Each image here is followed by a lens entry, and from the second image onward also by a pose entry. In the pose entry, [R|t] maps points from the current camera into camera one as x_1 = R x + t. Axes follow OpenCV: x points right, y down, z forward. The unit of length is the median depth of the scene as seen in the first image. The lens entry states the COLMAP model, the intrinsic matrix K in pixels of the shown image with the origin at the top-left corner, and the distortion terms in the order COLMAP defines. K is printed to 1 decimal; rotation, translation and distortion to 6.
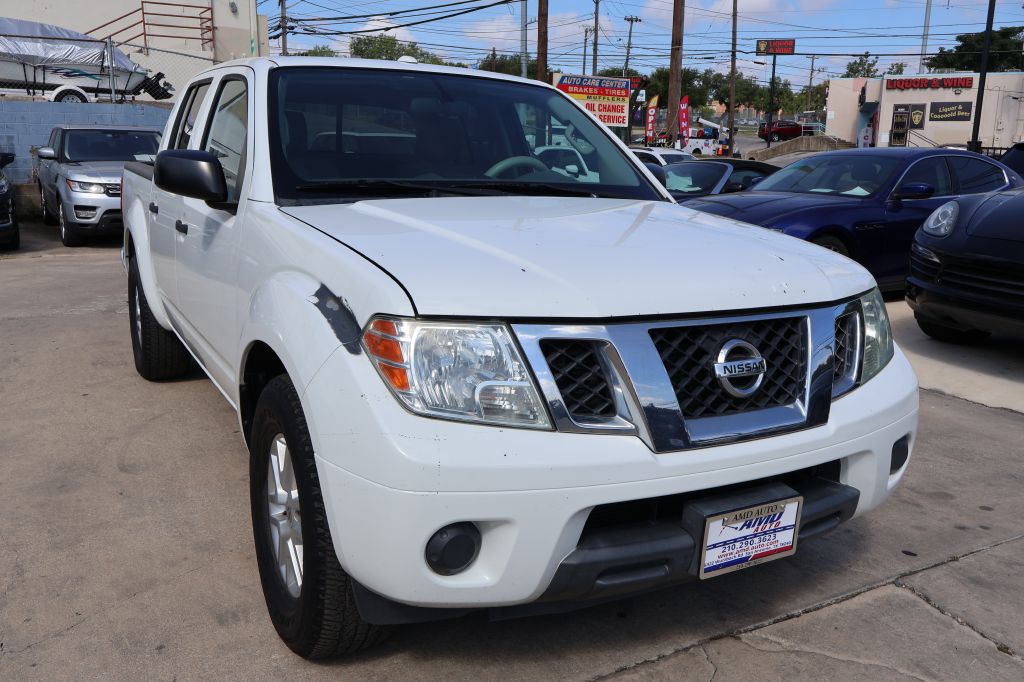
lens RADIAL K [[843.5, 0, 512.0], [0, 843.5, 341.0], [0, 0, 1]] dist [-0.006515, 0.007491]
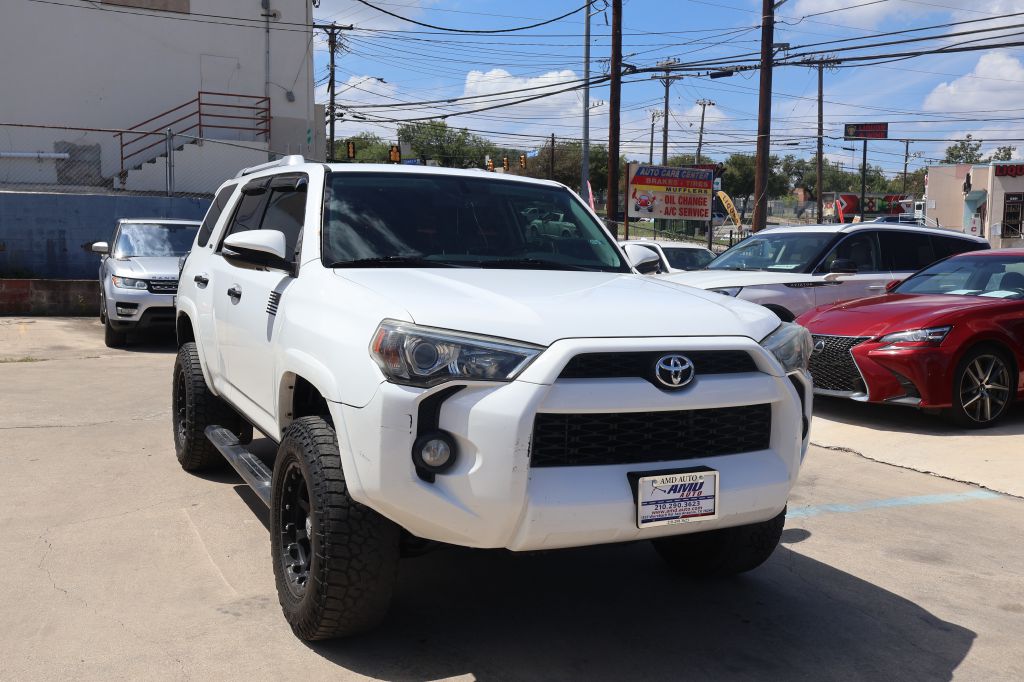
lens RADIAL K [[950.6, 0, 512.0], [0, 950.6, 341.0], [0, 0, 1]] dist [0.013888, 0.004665]
pose [[0.998406, 0.008075, -0.055853, -0.009101], [-0.014621, 0.992929, -0.117803, 0.000370], [0.054507, 0.118431, 0.991465, -0.009588]]
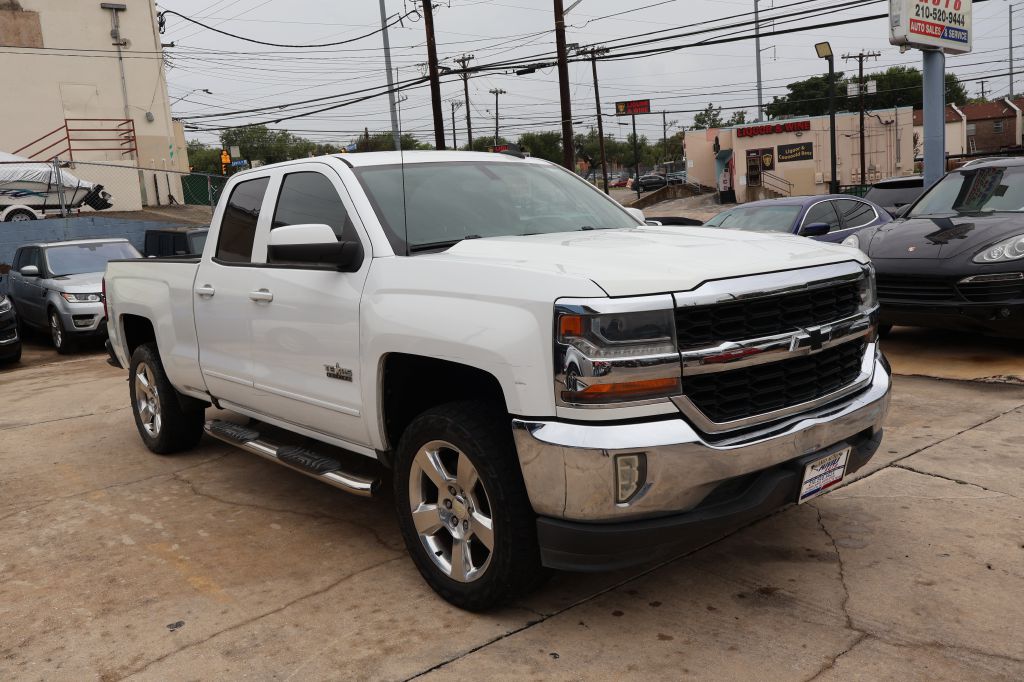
lens RADIAL K [[852.9, 0, 512.0], [0, 852.9, 341.0], [0, 0, 1]] dist [-0.000961, 0.005921]
pose [[0.983508, -0.114202, 0.140250, -0.032709], [0.124851, 0.989730, -0.069615, 0.004648], [-0.130859, 0.085977, 0.987666, -0.039146]]
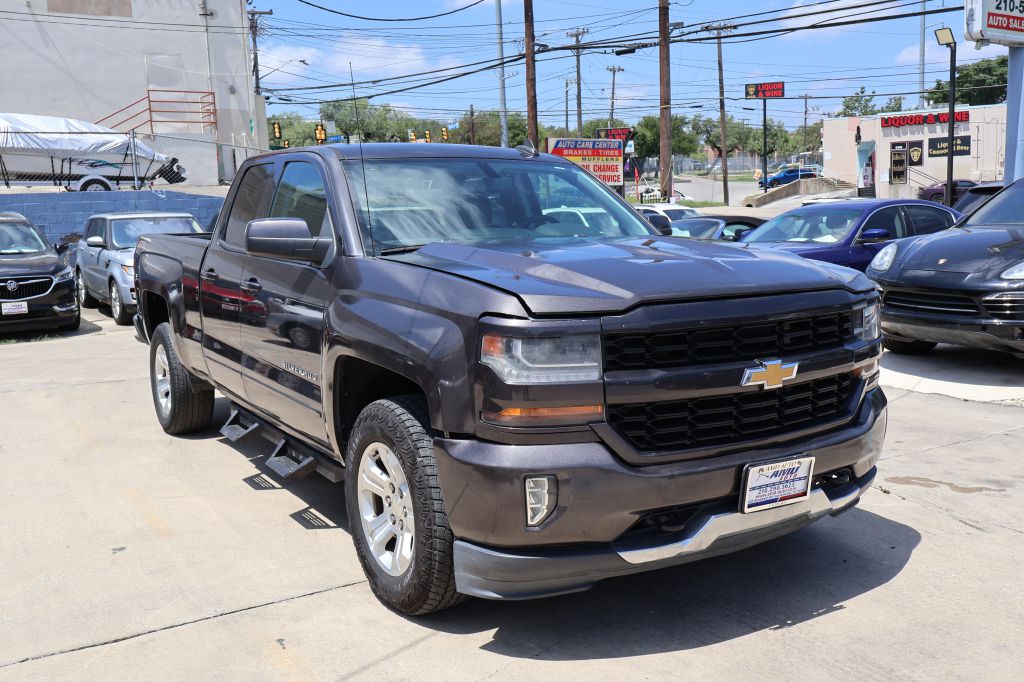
lens RADIAL K [[938.4, 0, 512.0], [0, 938.4, 341.0], [0, 0, 1]] dist [0.016292, 0.008949]
pose [[0.998371, -0.054389, 0.017215, -0.012943], [0.055603, 0.995212, -0.080378, 0.009166], [-0.012761, 0.081204, 0.996616, -0.057793]]
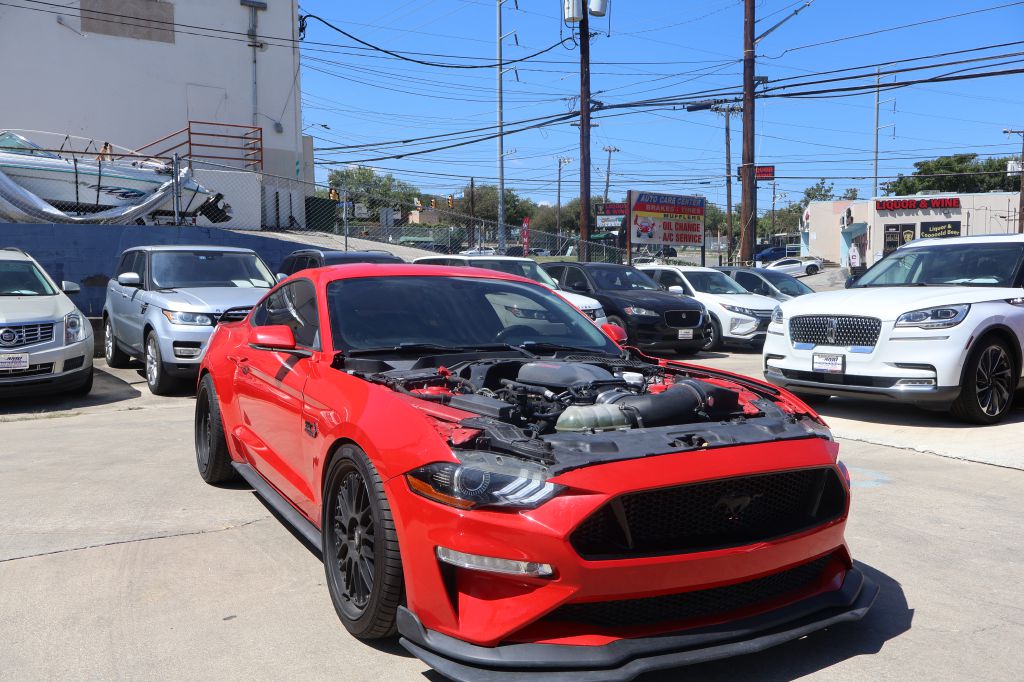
lens RADIAL K [[843.5, 0, 512.0], [0, 843.5, 341.0], [0, 0, 1]] dist [-0.006515, 0.007491]
pose [[0.997712, -0.023681, 0.063328, -0.065837], [0.032774, 0.988645, -0.146655, -0.008559], [-0.059136, 0.148395, 0.987159, 0.047125]]
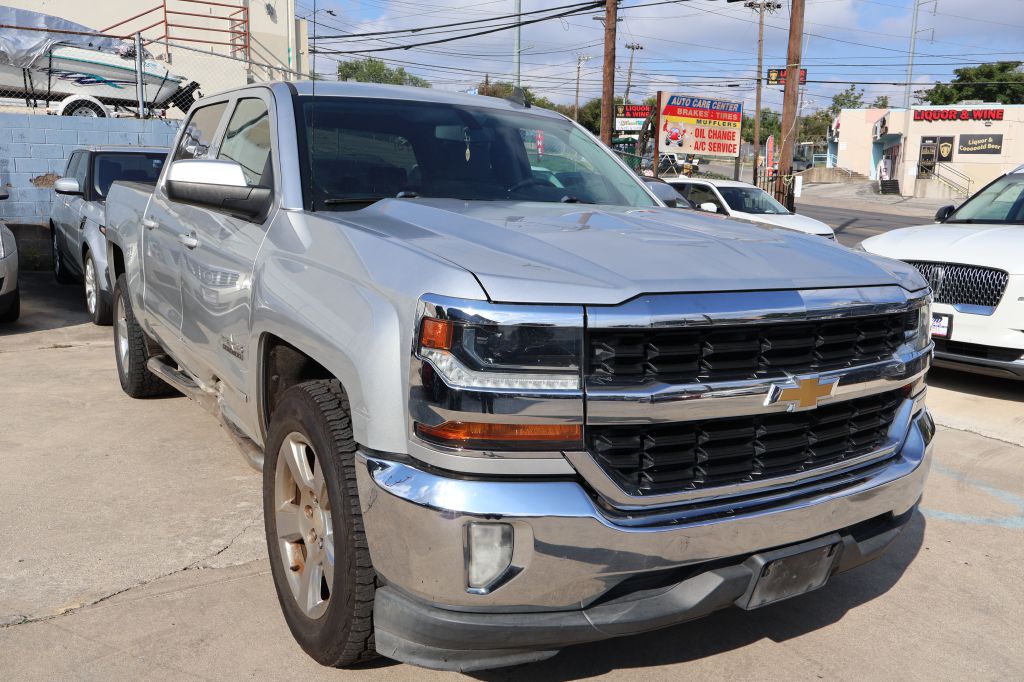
lens RADIAL K [[843.5, 0, 512.0], [0, 843.5, 341.0], [0, 0, 1]] dist [-0.006515, 0.007491]
pose [[0.998620, -0.001212, 0.052509, -0.064134], [0.002924, 0.999466, -0.032539, -0.019988], [-0.052442, 0.032648, 0.998090, 0.081947]]
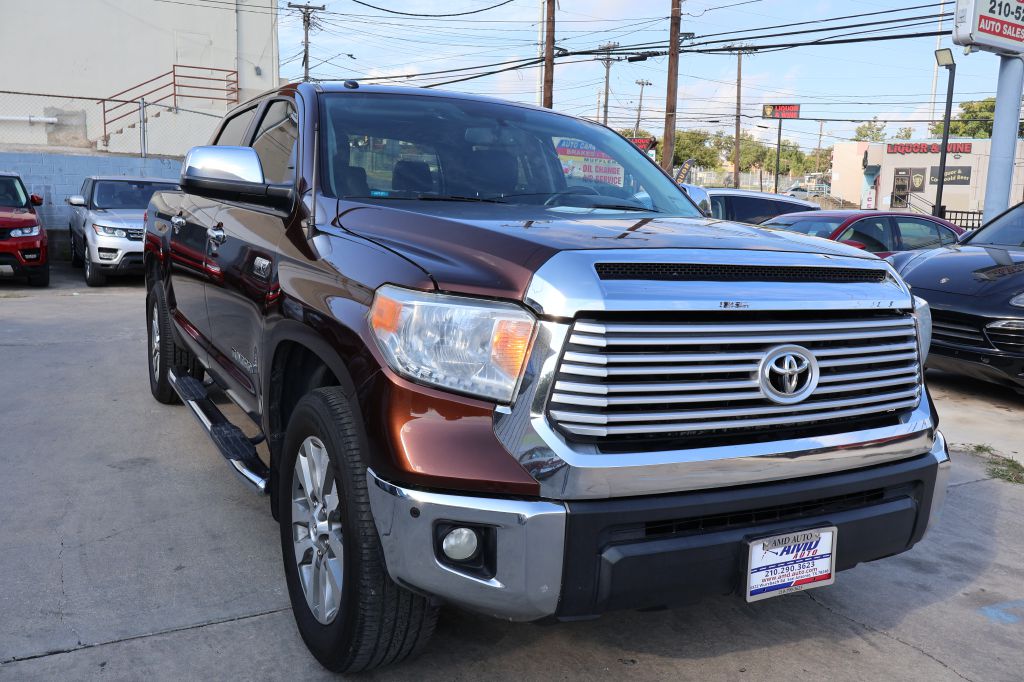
lens RADIAL K [[846.5, 0, 512.0], [0, 846.5, 341.0], [0, 0, 1]] dist [0.004581, -0.003597]
pose [[0.999647, 0.019859, -0.017642, 0.009625], [-0.020948, 0.997741, -0.063834, 0.005039], [0.016334, 0.064181, 0.997805, -0.024996]]
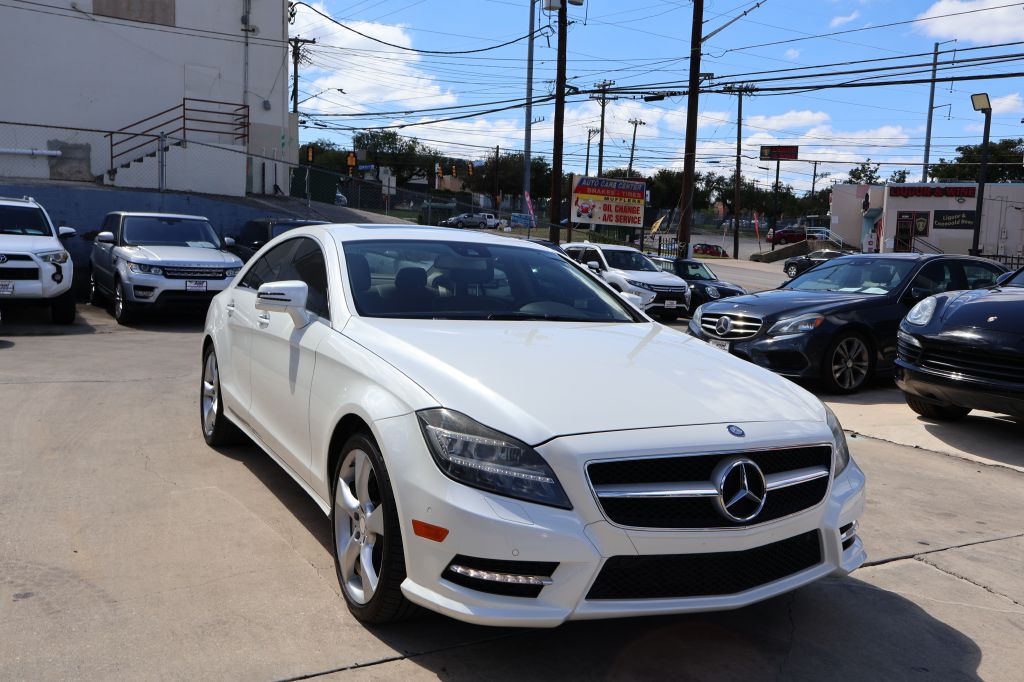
lens RADIAL K [[888.6, 0, 512.0], [0, 888.6, 341.0], [0, 0, 1]] dist [0.004081, 0.001431]
pose [[0.999635, 0.024761, 0.010791, -0.015016], [-0.023336, 0.992906, -0.116588, 0.007485], [-0.013601, 0.116294, 0.993122, -0.031088]]
